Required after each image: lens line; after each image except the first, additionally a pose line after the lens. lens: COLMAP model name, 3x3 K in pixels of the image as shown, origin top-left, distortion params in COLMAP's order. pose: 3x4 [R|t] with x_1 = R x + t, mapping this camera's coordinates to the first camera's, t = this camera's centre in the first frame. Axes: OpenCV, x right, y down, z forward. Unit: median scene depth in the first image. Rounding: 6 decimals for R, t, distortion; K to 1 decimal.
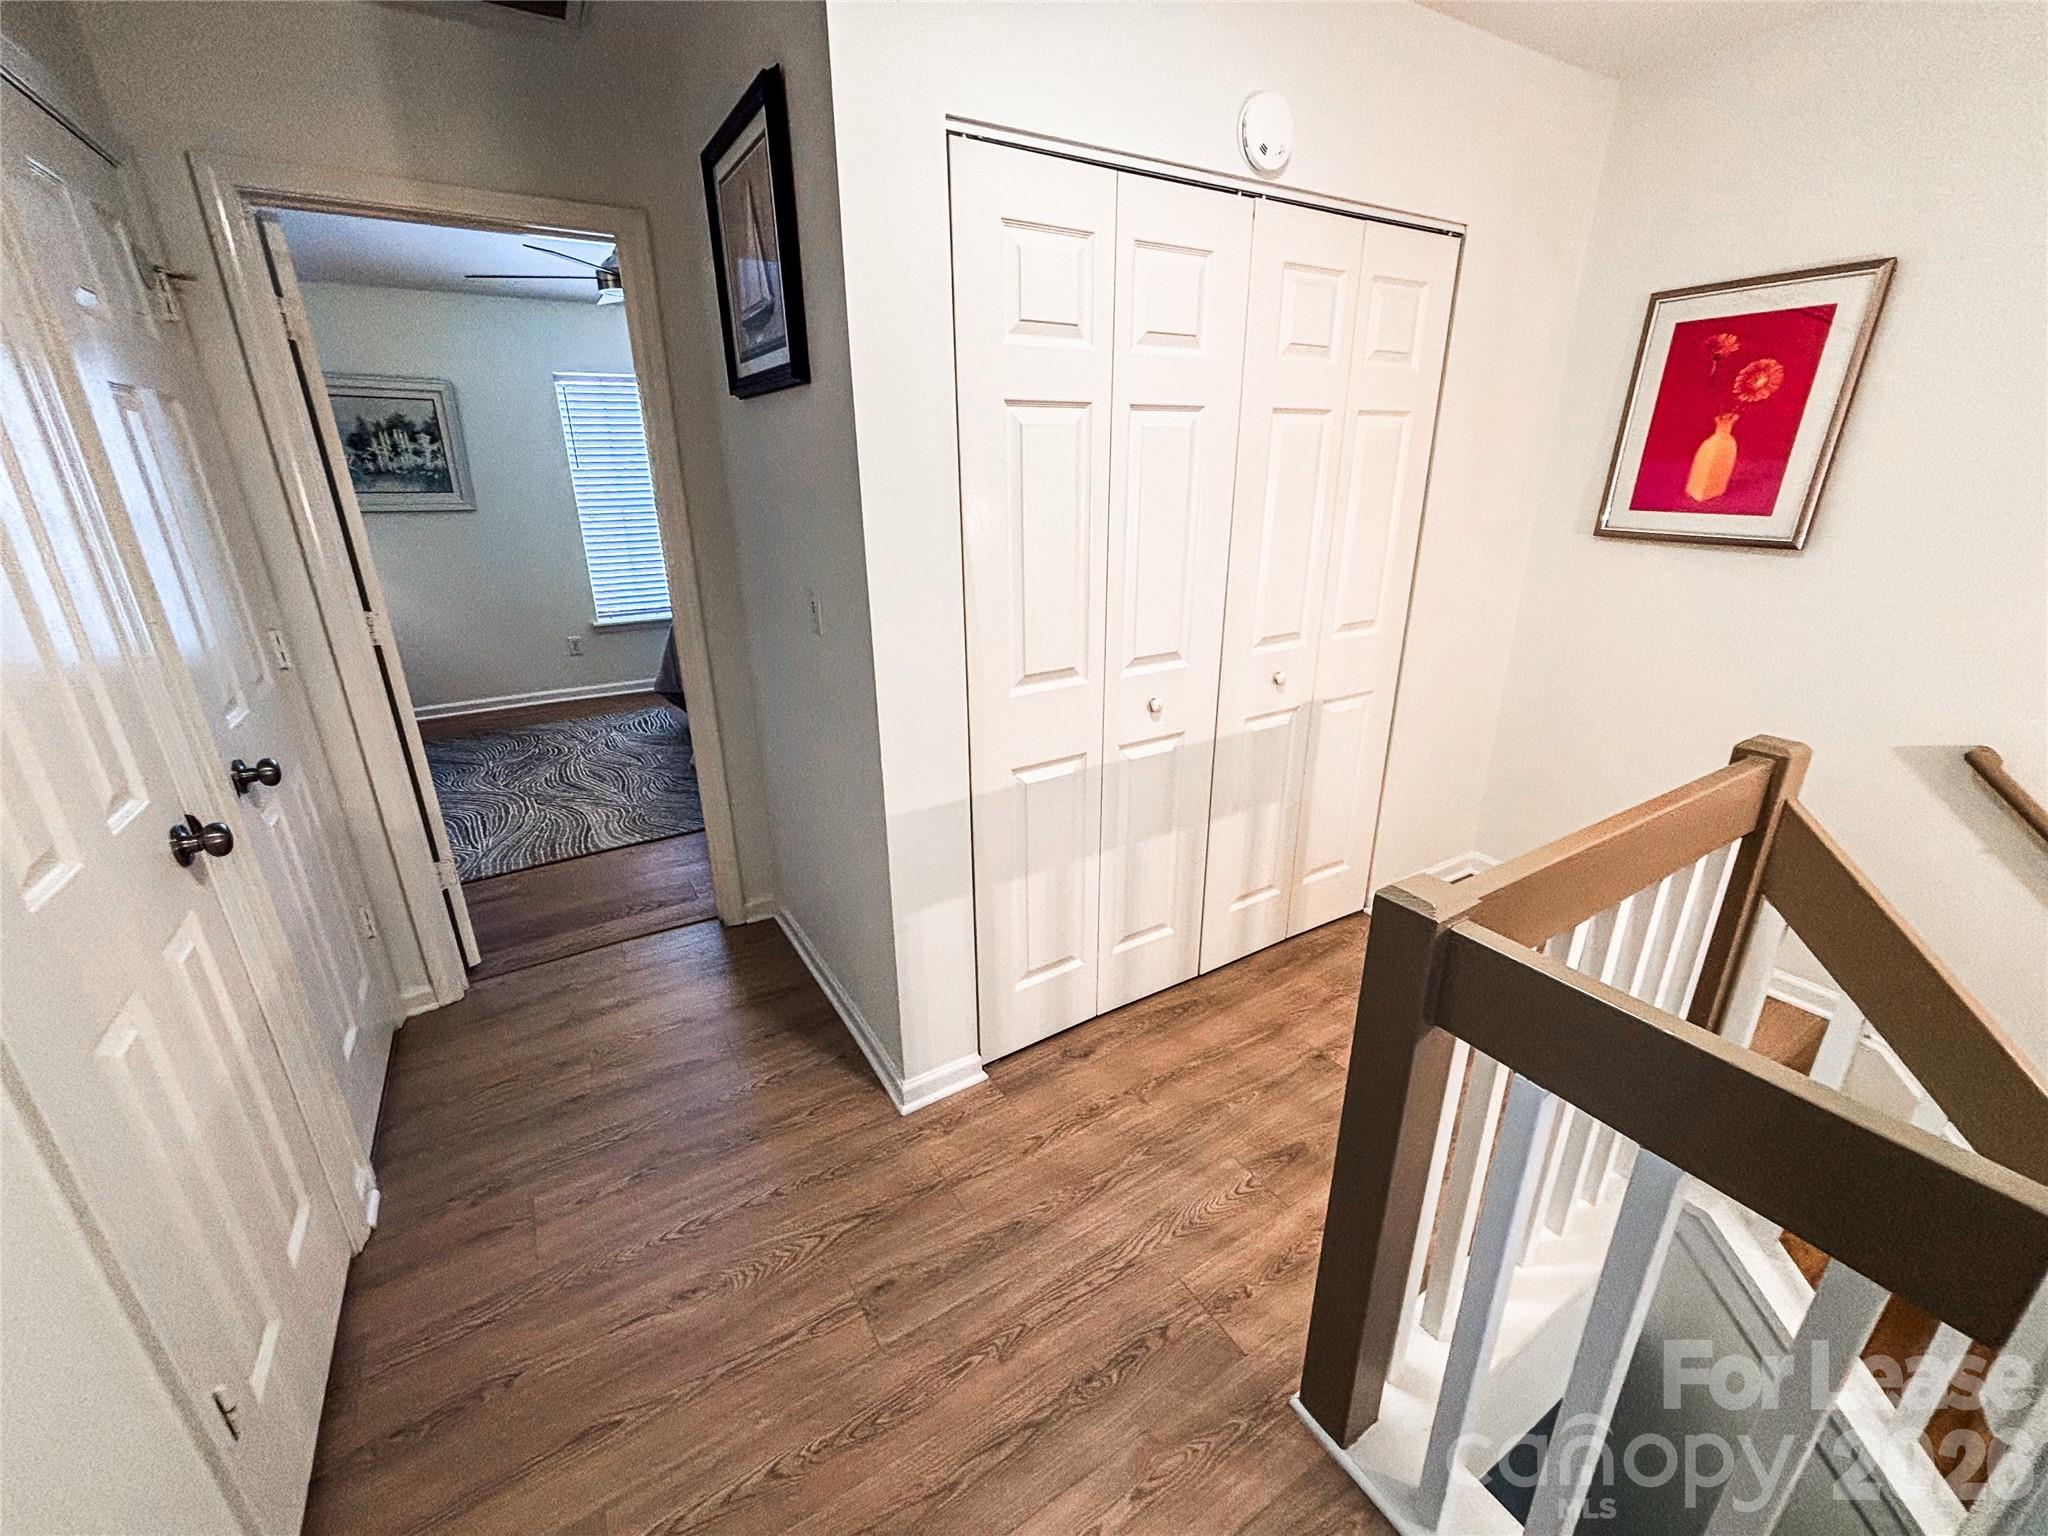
lens RADIAL K [[825.9, 0, 1017.2], [0, 825.9, 767.1], [0, 0, 1]] dist [0.000423, 0.000022]
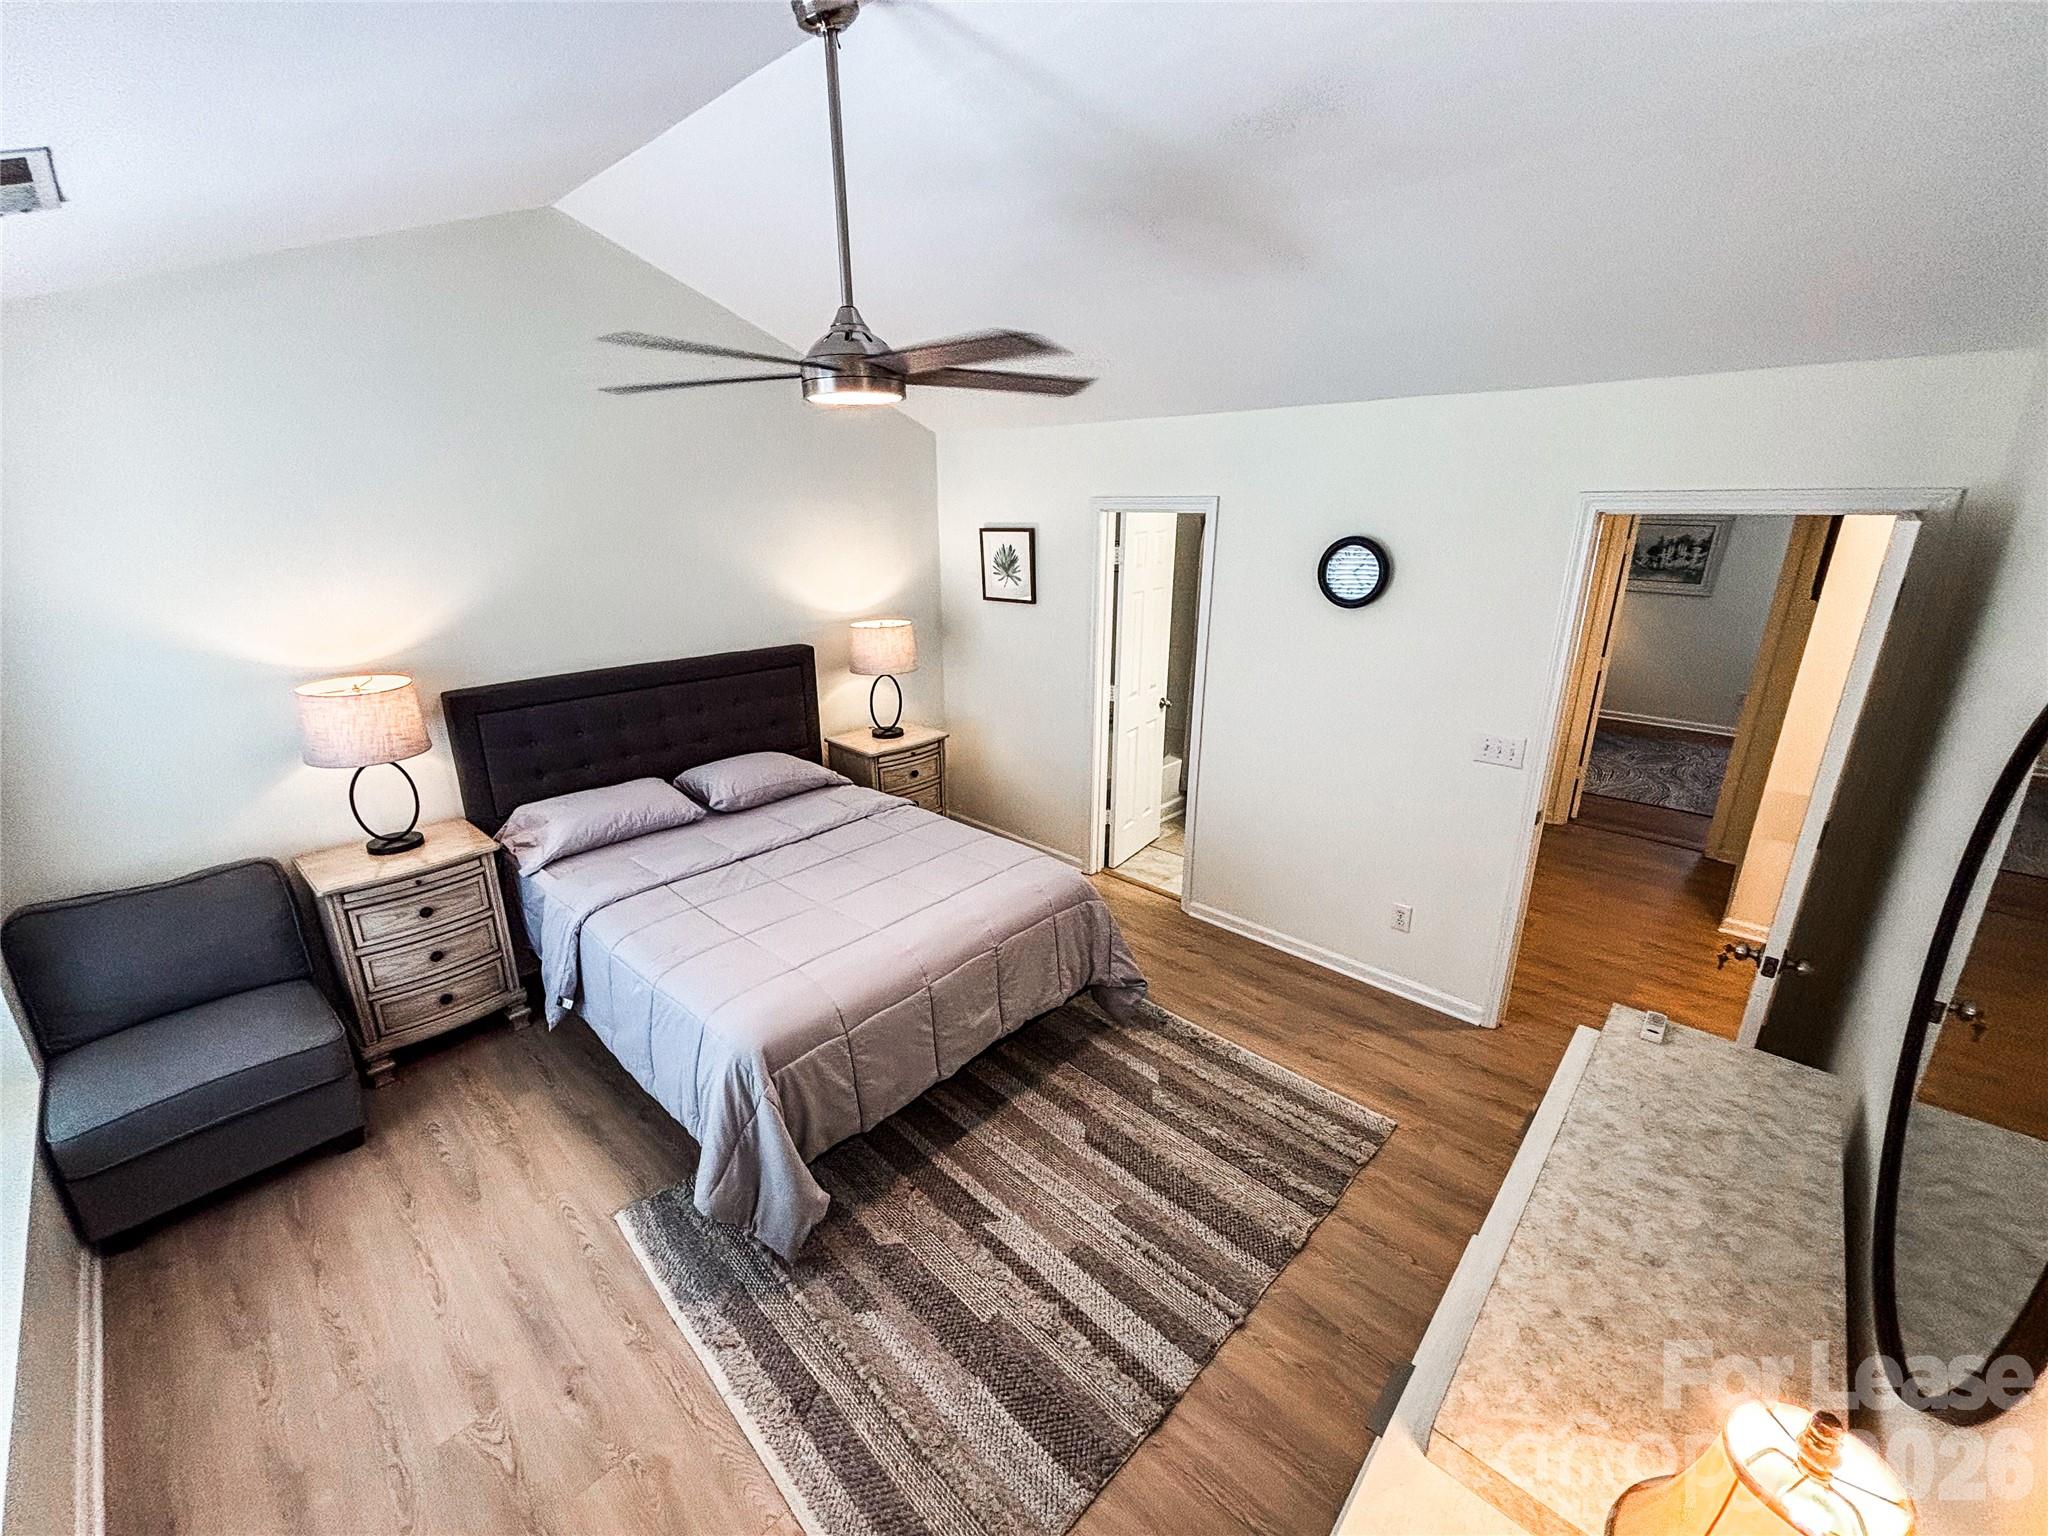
lens RADIAL K [[825.9, 0, 1021.4], [0, 825.9, 760.0], [0, 0, 1]] dist [0.000423, 0.000022]
pose [[0.268134, 0.296678, -0.916562, 0.601168], [-0.324428, 0.923638, 0.204059, 0.079525], [0.907111, 0.242643, 0.343909, -0.737452]]
